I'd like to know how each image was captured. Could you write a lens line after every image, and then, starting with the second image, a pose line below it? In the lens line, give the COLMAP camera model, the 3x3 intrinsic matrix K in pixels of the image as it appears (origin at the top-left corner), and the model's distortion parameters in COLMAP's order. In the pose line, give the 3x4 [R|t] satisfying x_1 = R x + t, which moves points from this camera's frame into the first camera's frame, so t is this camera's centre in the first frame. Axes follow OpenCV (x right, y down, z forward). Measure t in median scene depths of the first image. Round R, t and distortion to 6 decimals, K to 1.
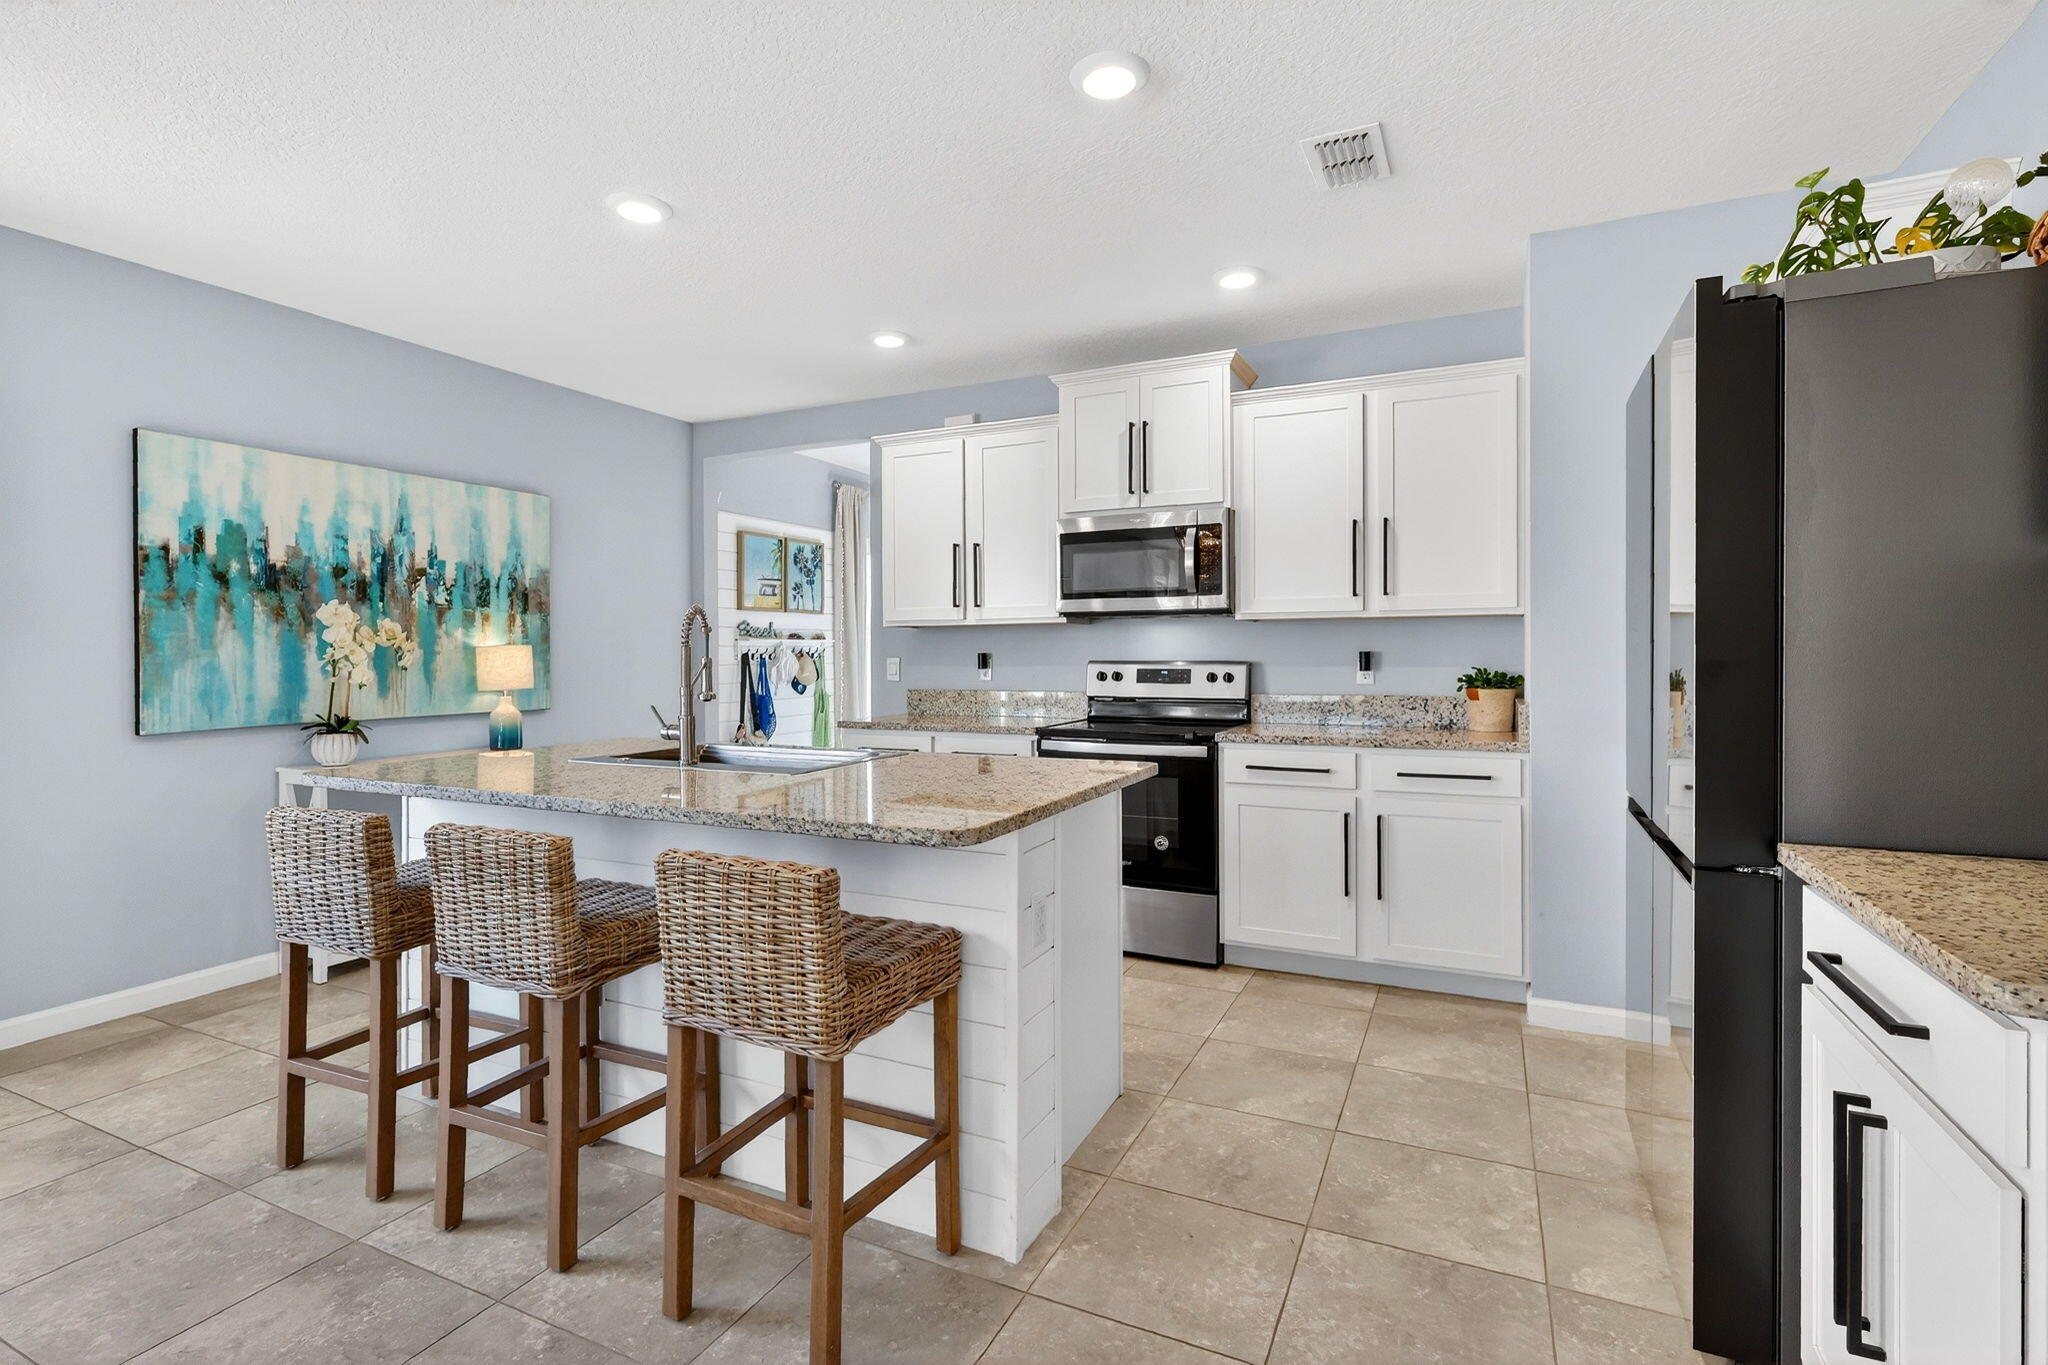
lens RADIAL K [[962.1, 0, 1028.1], [0, 962.1, 651.9], [0, 0, 1]] dist [0.000276, 0.001083]
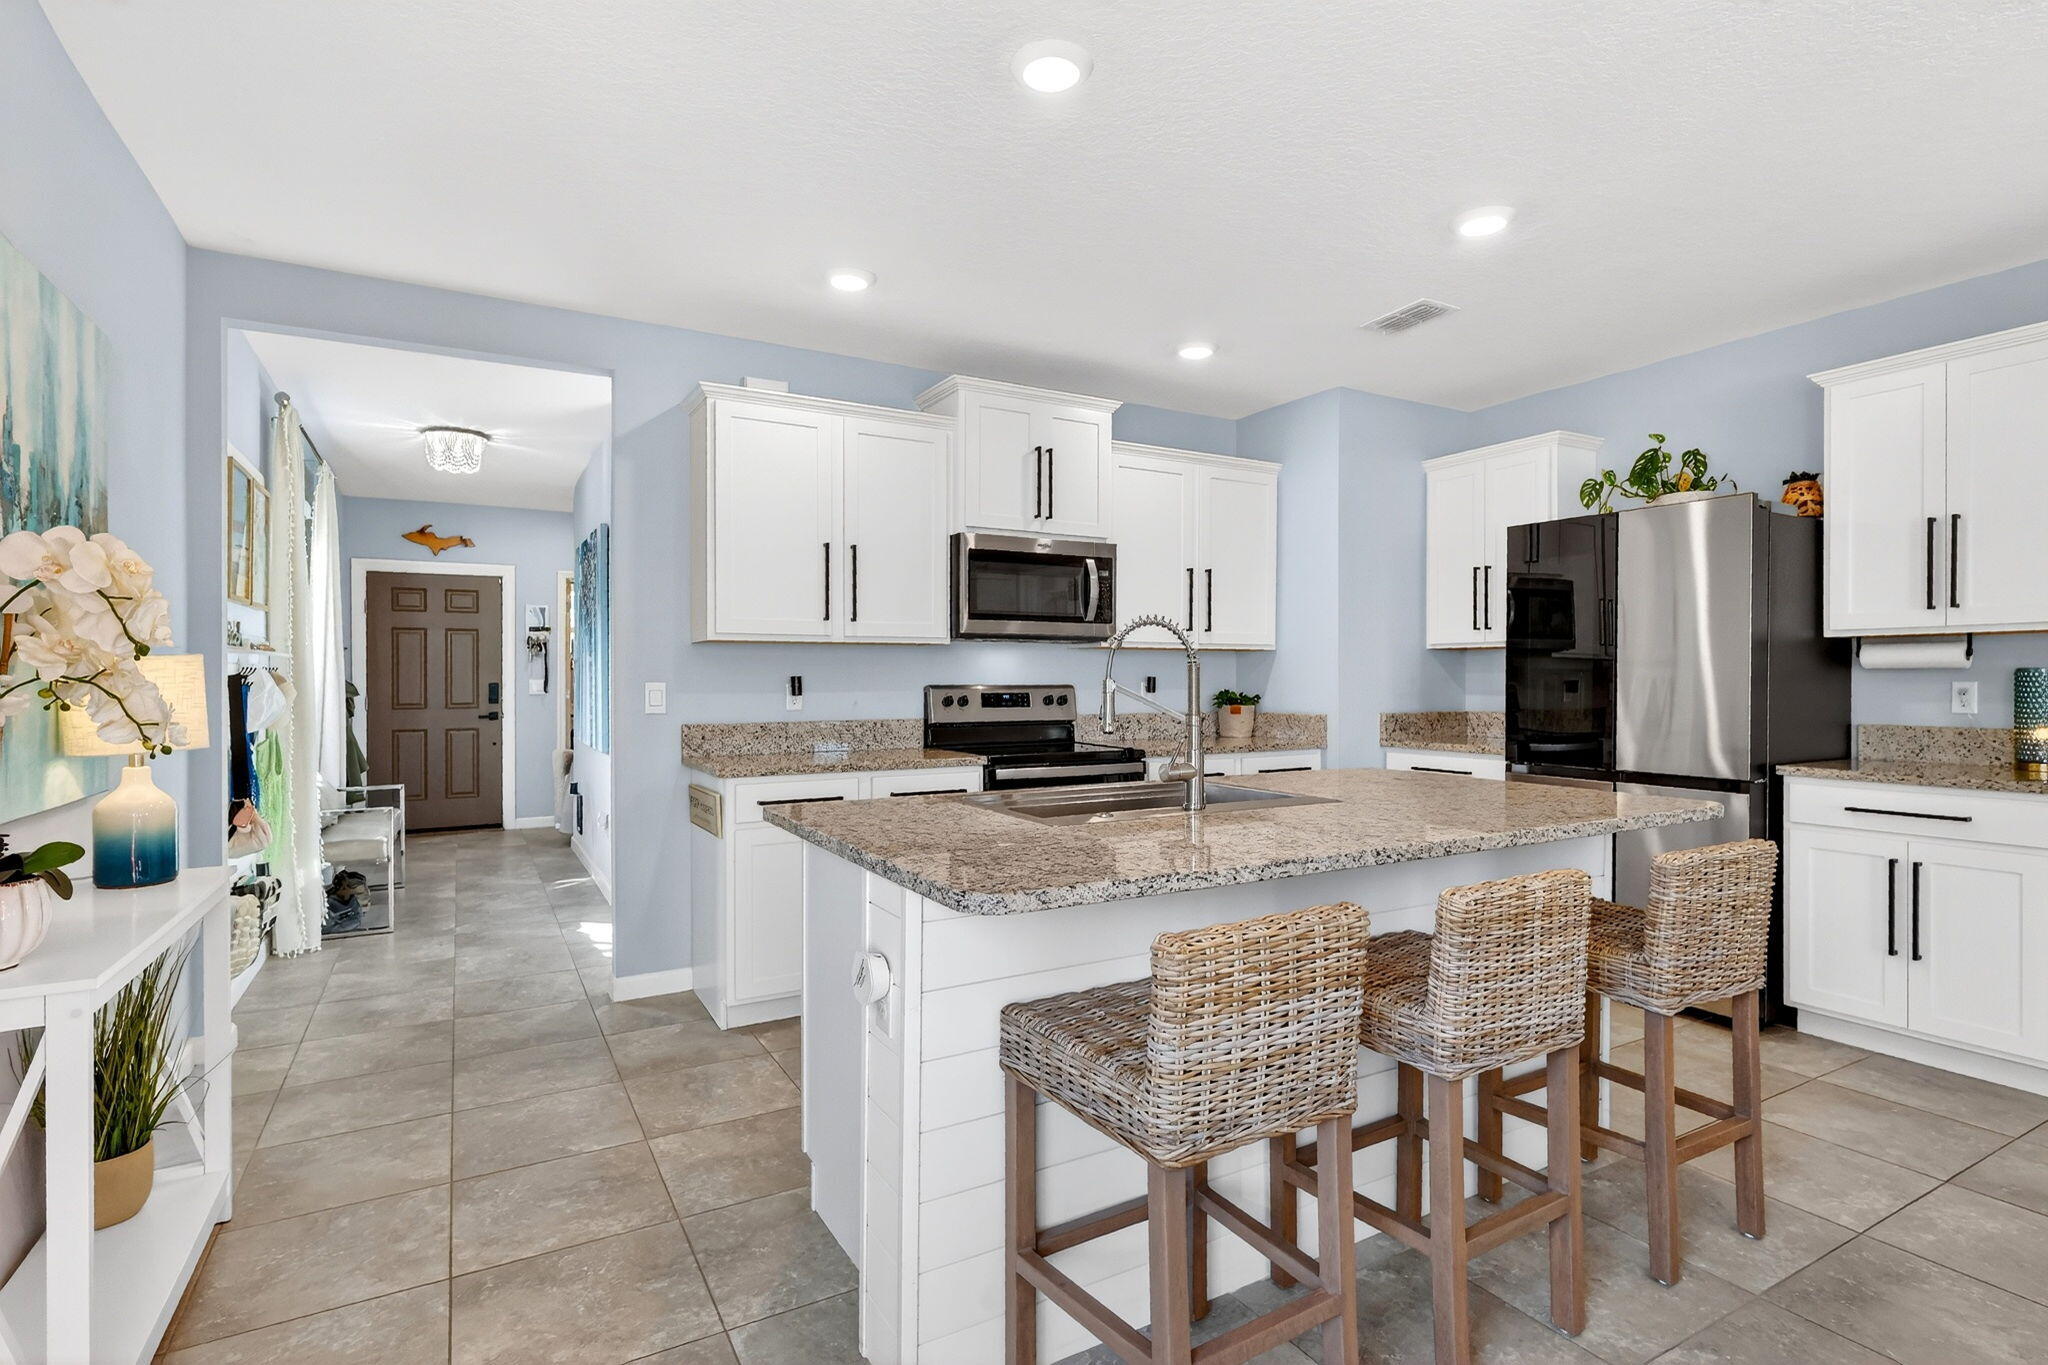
lens RADIAL K [[981.1, 0, 1016.8], [0, 981.1, 680.6], [0, 0, 1]] dist [-0.000749, -0.000796]
pose [[0.577588, 0.002900, 0.816324, -0.755124], [-0.001548, 0.999996, -0.002457, 0.007778], [-0.816327, 0.000155, 0.577590, 0.436373]]
